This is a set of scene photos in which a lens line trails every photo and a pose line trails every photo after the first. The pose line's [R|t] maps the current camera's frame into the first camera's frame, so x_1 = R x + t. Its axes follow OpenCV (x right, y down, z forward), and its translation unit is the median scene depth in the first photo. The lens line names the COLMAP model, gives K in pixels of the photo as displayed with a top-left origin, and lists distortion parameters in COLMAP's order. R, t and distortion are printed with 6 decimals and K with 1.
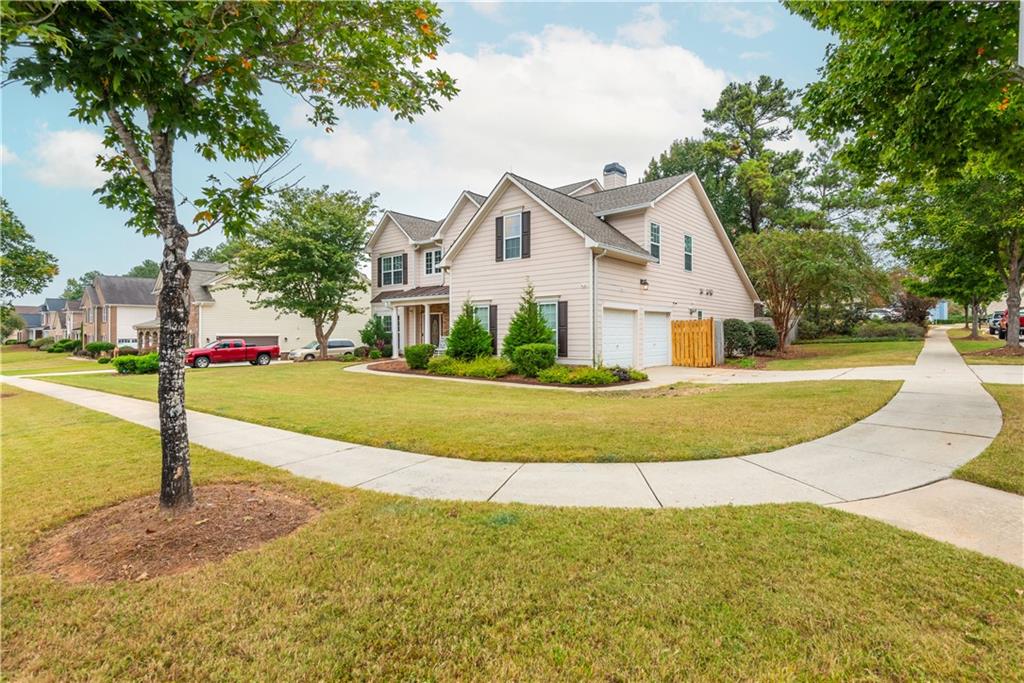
lens RADIAL K [[514.4, 0, 512.0], [0, 514.4, 341.5], [0, 0, 1]] dist [0.033792, -0.027421]
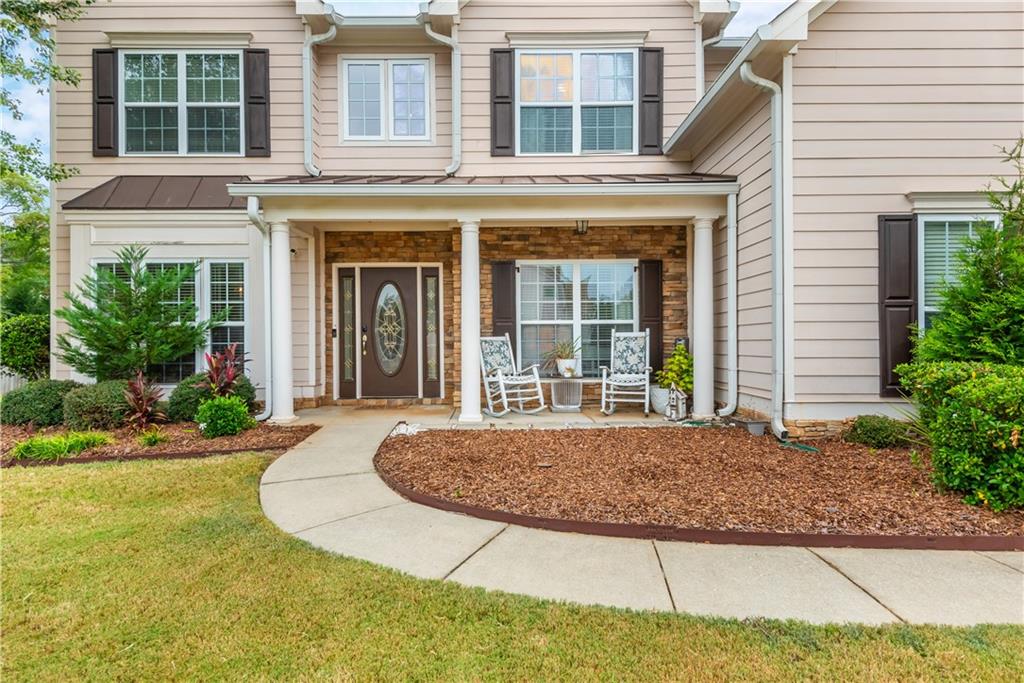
lens RADIAL K [[521.3, 0, 515.4], [0, 521.3, 346.0], [0, 0, 1]] dist [0.004314, -0.000106]
pose [[0.754783, 0.003949, 0.655963, -0.284523], [0.005972, 0.999899, -0.012891, -0.001434], [-0.655948, 0.013648, 0.754683, 0.678748]]
